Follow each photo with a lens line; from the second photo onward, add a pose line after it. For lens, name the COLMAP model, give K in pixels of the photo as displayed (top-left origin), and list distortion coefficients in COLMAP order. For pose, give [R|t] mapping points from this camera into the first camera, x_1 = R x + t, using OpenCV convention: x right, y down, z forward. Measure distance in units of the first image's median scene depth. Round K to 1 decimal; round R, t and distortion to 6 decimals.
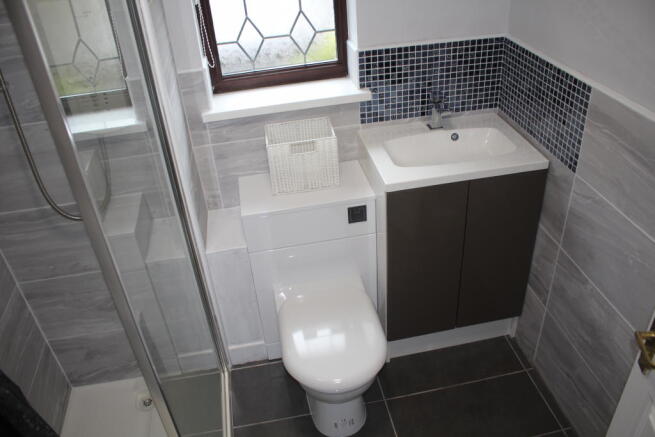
lens RADIAL K [[538.3, 0, 327.5], [0, 538.3, 218.5], [0, 0, 1]] dist [-0.140255, 0.094284]
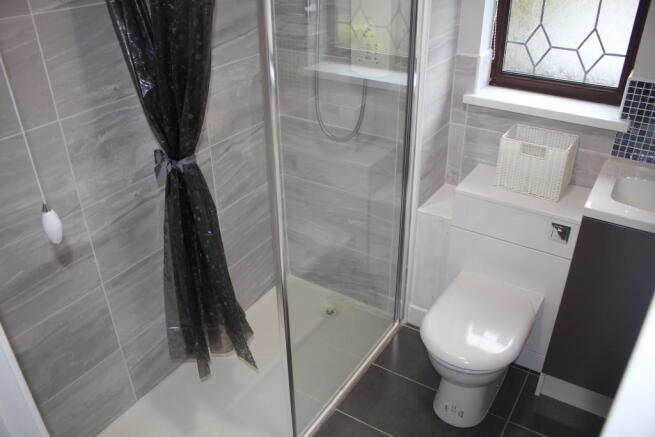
lens RADIAL K [[538.3, 0, 327.5], [0, 538.3, 218.5], [0, 0, 1]] dist [-0.140255, 0.094284]
pose [[0.733012, 0.391286, -0.556407, 0.261289], [-0.407993, 0.907421, 0.100641, 0.043275], [0.544275, 0.153239, 0.824793, -0.034889]]
